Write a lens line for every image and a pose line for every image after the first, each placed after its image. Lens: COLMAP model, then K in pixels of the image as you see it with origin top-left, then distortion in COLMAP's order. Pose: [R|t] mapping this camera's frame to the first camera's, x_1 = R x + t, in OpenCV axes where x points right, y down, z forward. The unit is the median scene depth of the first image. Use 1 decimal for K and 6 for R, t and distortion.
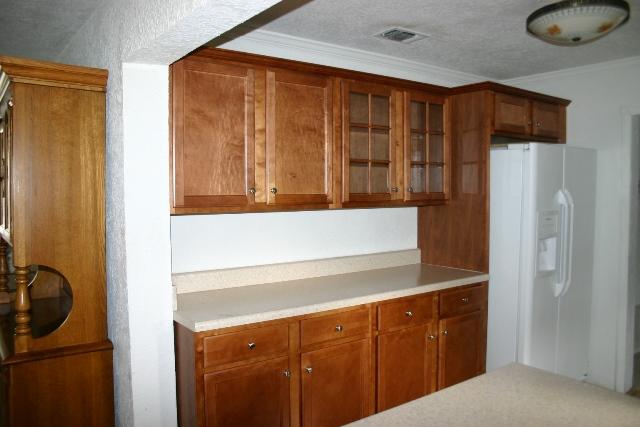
lens RADIAL K [[522.7, 0, 320.0], [0, 522.7, 213.5], [0, 0, 1]] dist [-0.093716, 0.005538]
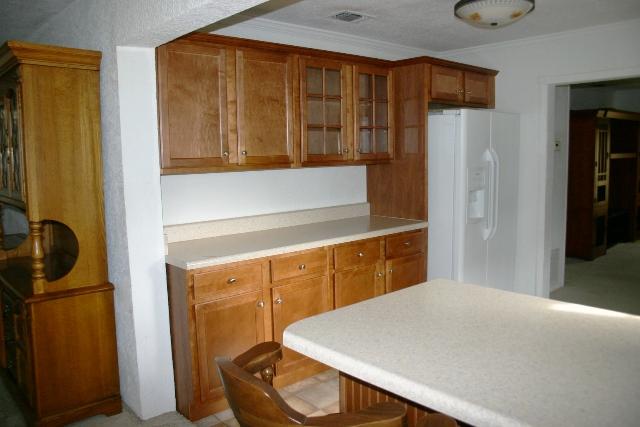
lens RADIAL K [[522.7, 0, 320.0], [0, 522.7, 213.5], [0, 0, 1]] dist [-0.093716, 0.005538]
pose [[0.995643, -0.026465, 0.089415, -0.026885], [0.020299, 0.997398, 0.069177, 0.014250], [-0.091013, -0.067061, 0.993589, -0.187094]]
